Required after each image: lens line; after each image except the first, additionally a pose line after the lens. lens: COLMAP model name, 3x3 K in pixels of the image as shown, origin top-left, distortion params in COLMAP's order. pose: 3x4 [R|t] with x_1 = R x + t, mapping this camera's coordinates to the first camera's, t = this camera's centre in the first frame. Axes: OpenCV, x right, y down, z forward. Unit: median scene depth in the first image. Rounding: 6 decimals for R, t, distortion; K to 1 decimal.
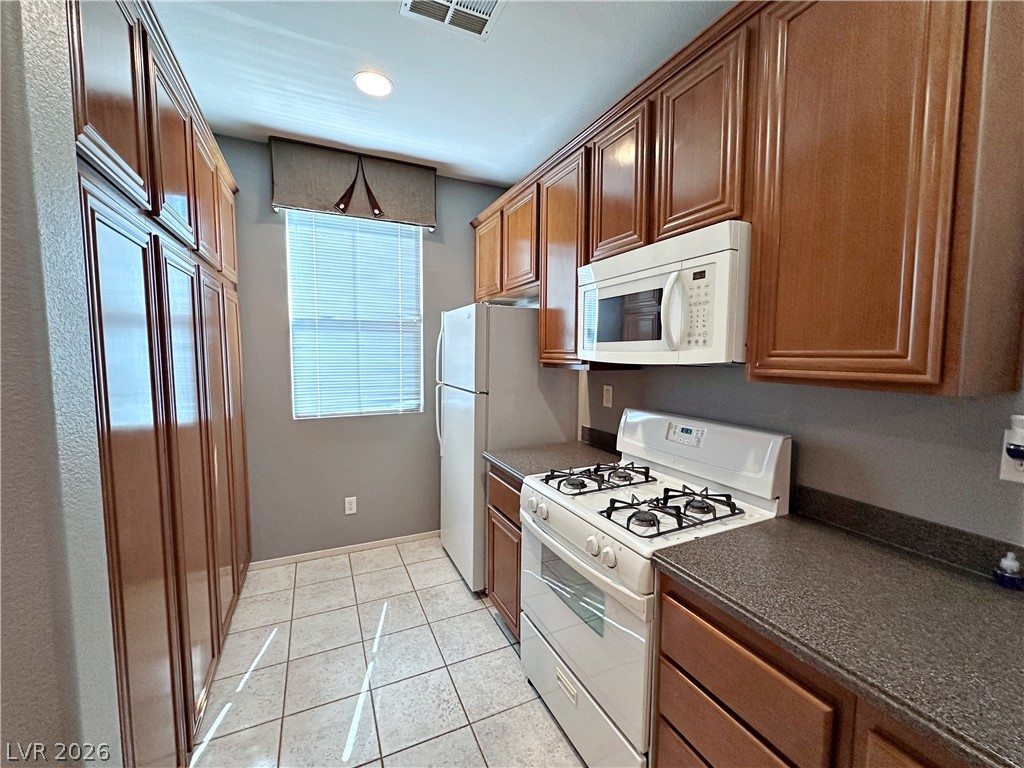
lens RADIAL K [[418.5, 0, 511.5], [0, 418.5, 384.9], [0, 0, 1]] dist [-0.004692, -0.000003]
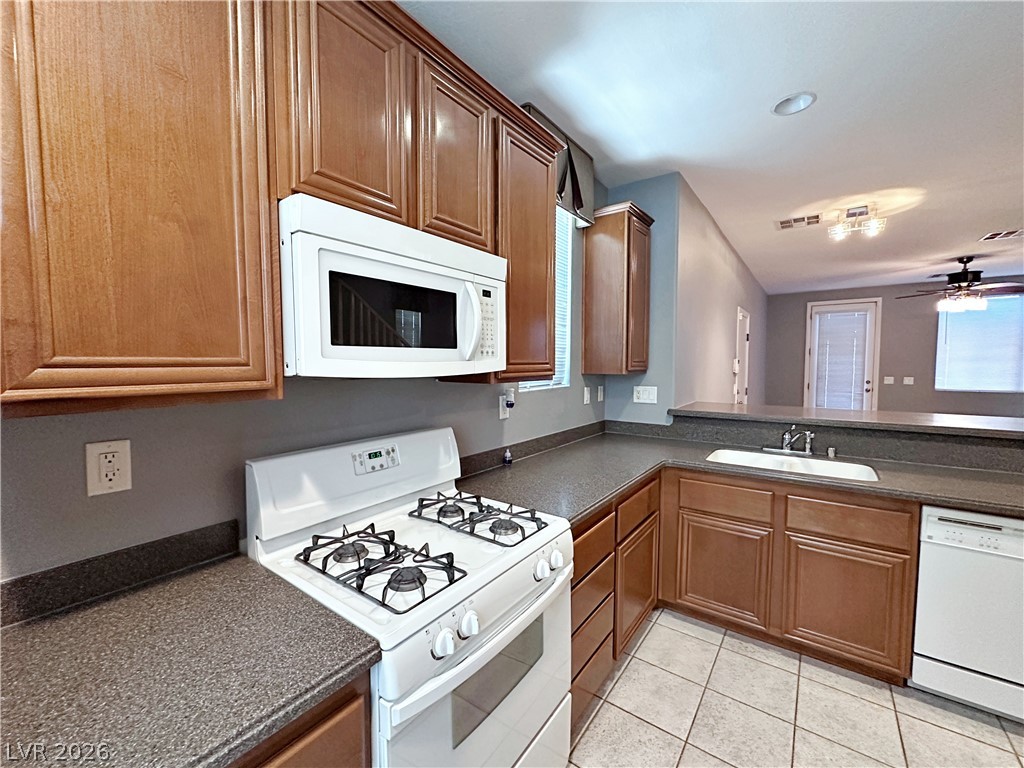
lens RADIAL K [[418.5, 0, 511.5], [0, 418.5, 384.9], [0, 0, 1]] dist [-0.004692, -0.000003]
pose [[-0.480184, -0.051079, 0.875679, -0.328625], [0.068307, 0.993094, 0.095384, -0.067736], [-0.874504, 0.105617, -0.473379, 0.840565]]
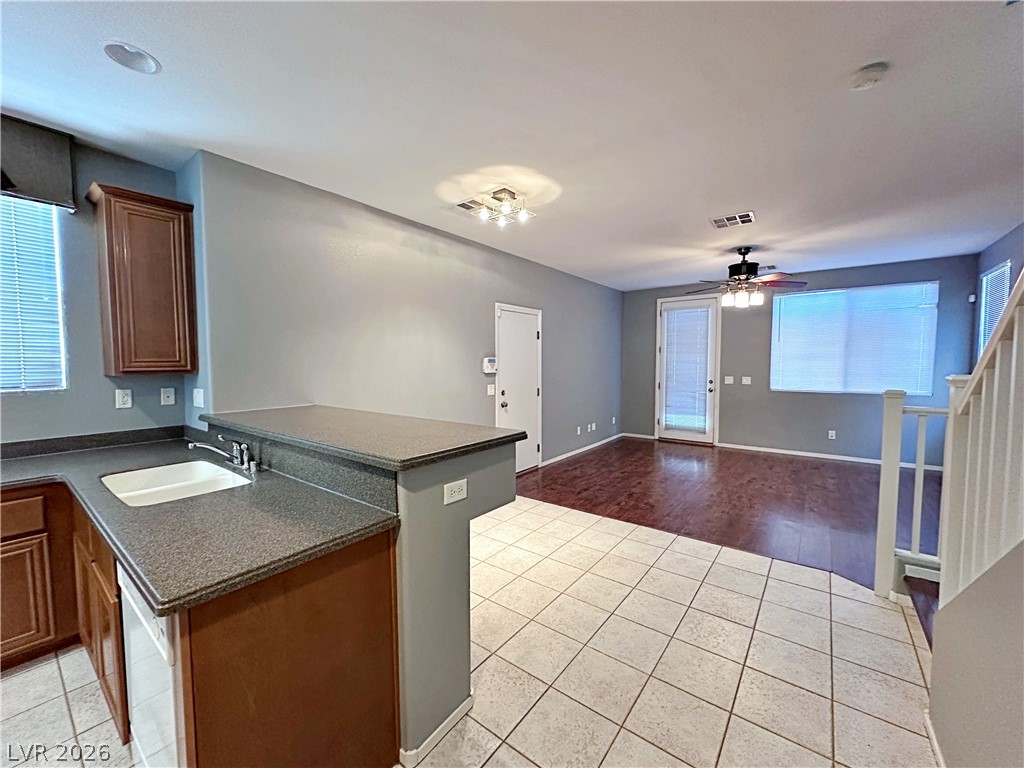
lens RADIAL K [[408.9, 0, 511.5], [0, 408.9, 384.7], [0, 0, 1]] dist [-0.004005, -0.000028]
pose [[-0.462422, -0.054060, 0.885010, -0.821338], [0.070572, 0.992729, 0.097514, 0.029702], [-0.883847, 0.107549, -0.455245, -0.415266]]
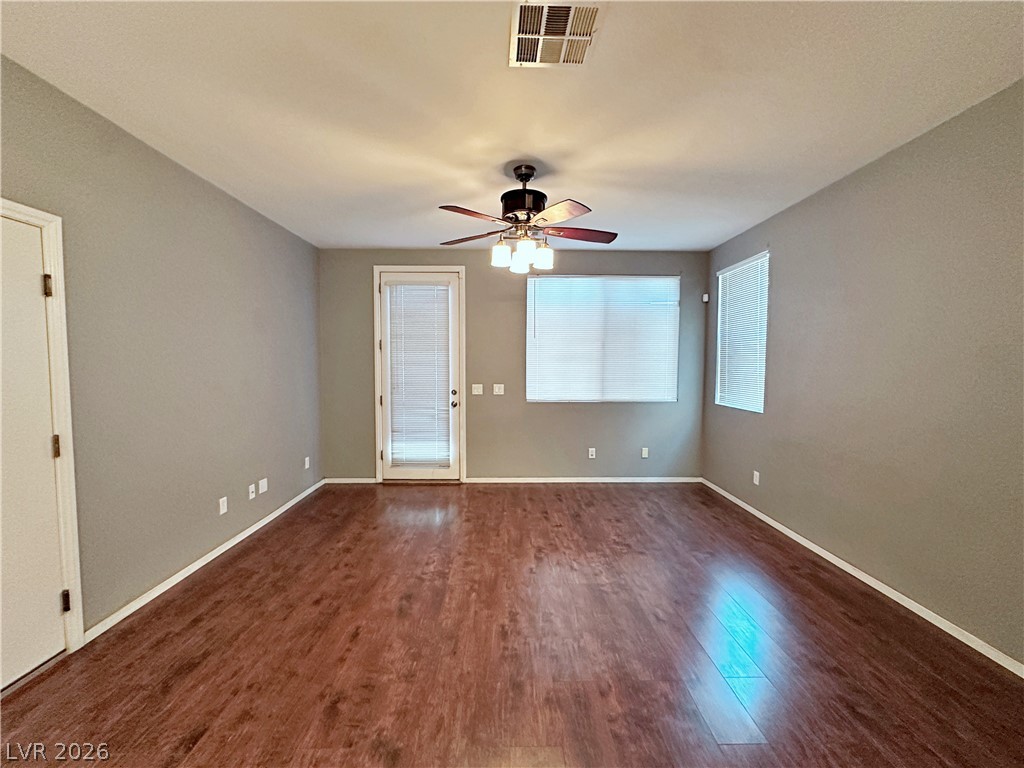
lens RADIAL K [[418.5, 0, 511.5], [0, 418.5, 384.9], [0, 0, 1]] dist [-0.004692, -0.000003]
pose [[-0.912288, -0.027176, 0.408647, 0.018203], [0.026086, 0.991914, 0.124201, 0.108149], [-0.408718, 0.123967, -0.904202, -1.266507]]
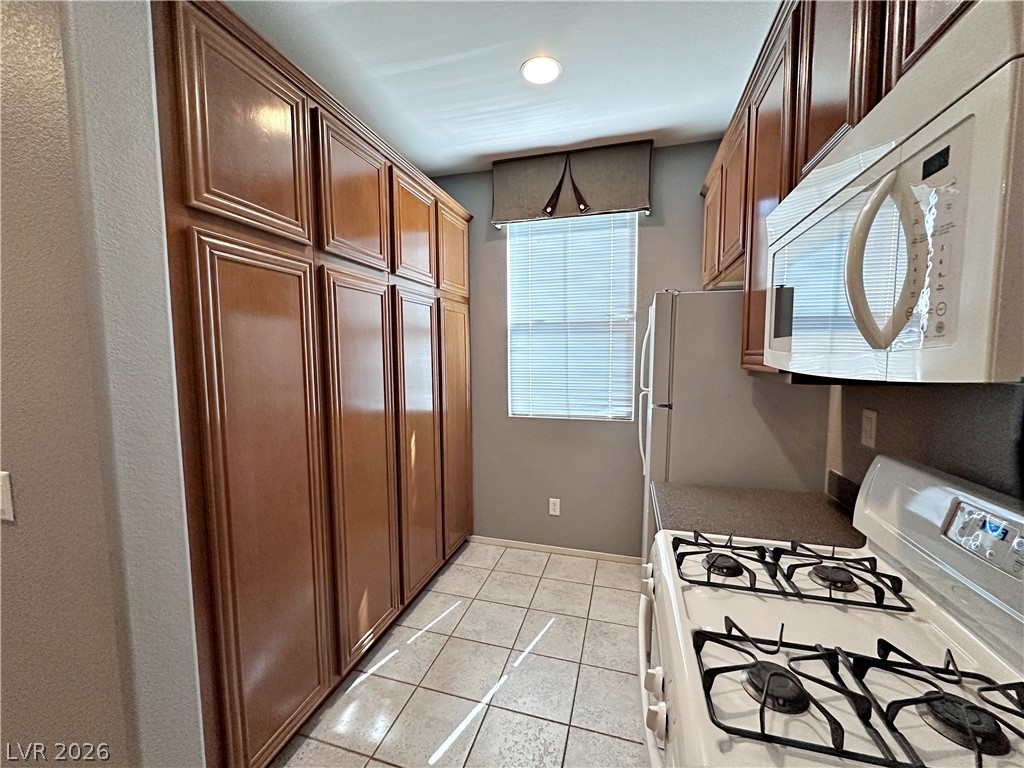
lens RADIAL K [[408.9, 0, 511.5], [0, 408.9, 384.7], [0, 0, 1]] dist [-0.004005, -0.000028]
pose [[0.749974, 0.044074, -0.659997, 0.228970], [-0.045353, 0.998856, 0.015166, -0.020049], [0.659910, 0.018559, 0.751115, 0.244878]]
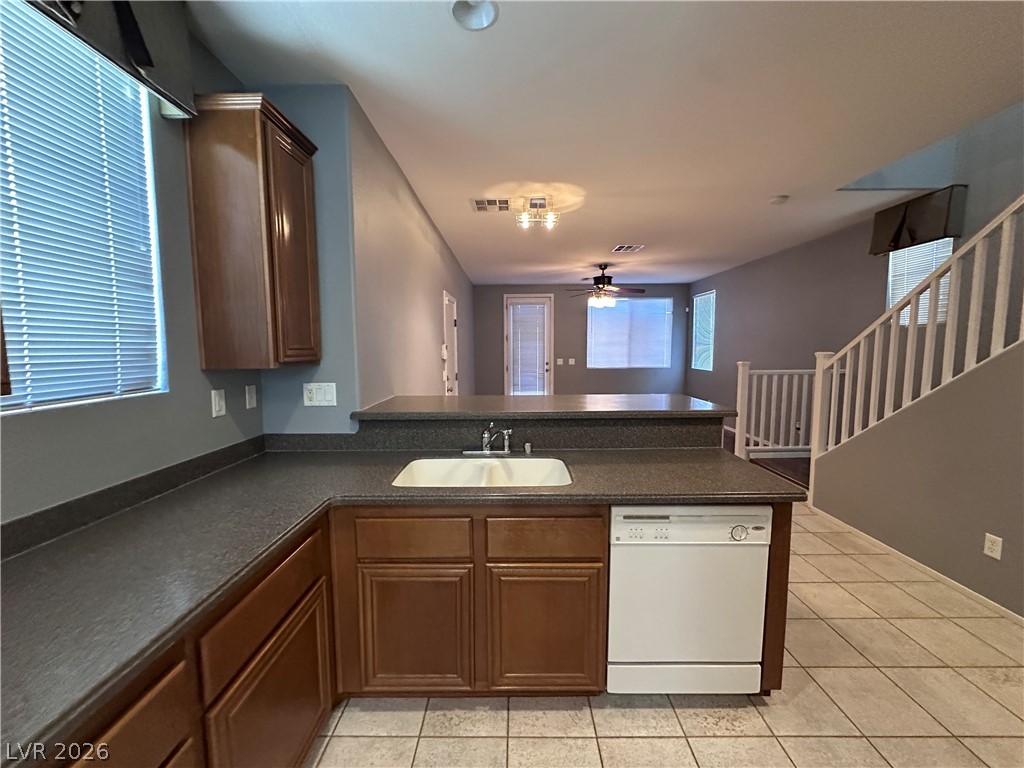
lens RADIAL K [[408.9, 0, 511.5], [0, 408.9, 384.7], [0, 0, 1]] dist [-0.004005, -0.000028]
pose [[-0.903913, -0.037460, 0.426073, -0.166497], [0.036951, 0.985594, 0.165045, -0.041823], [-0.426117, 0.164930, -0.889507, 0.487986]]
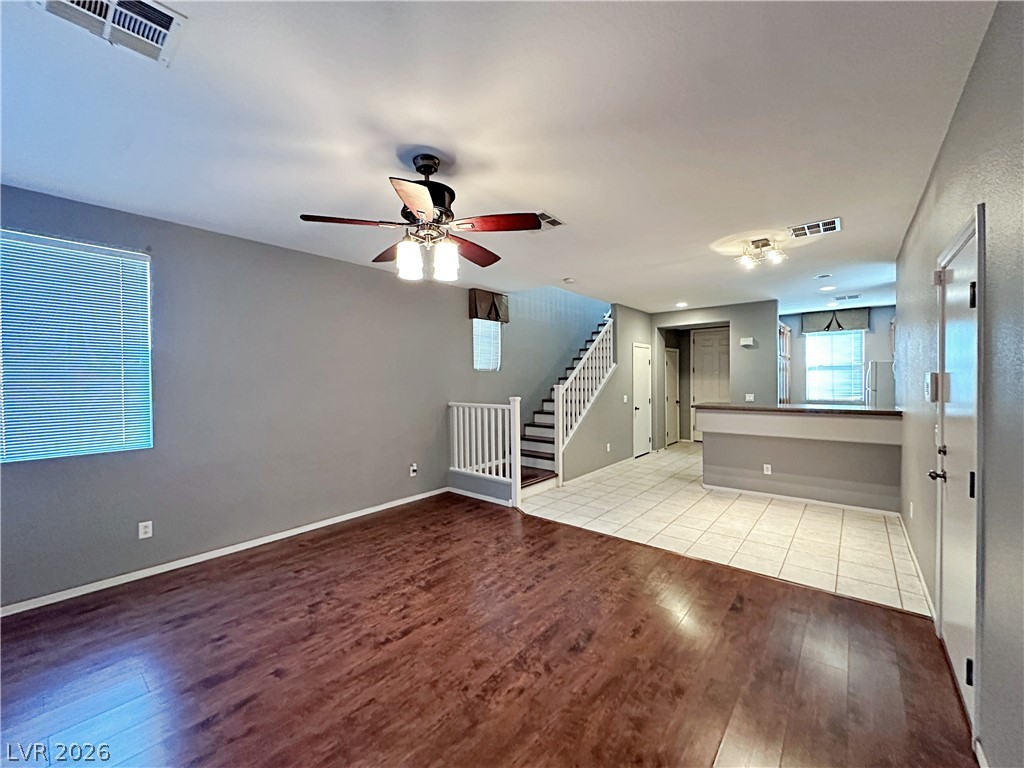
lens RADIAL K [[406.8, 0, 510.9], [0, 406.8, 385.6], [0, 0, 1]] dist [-0.001789, -0.000110]
pose [[0.420990, 0.004925, -0.907052, 1.534350], [-0.057909, 0.998091, -0.021458, 0.206445], [0.905215, 0.061560, 0.420471, -2.689088]]
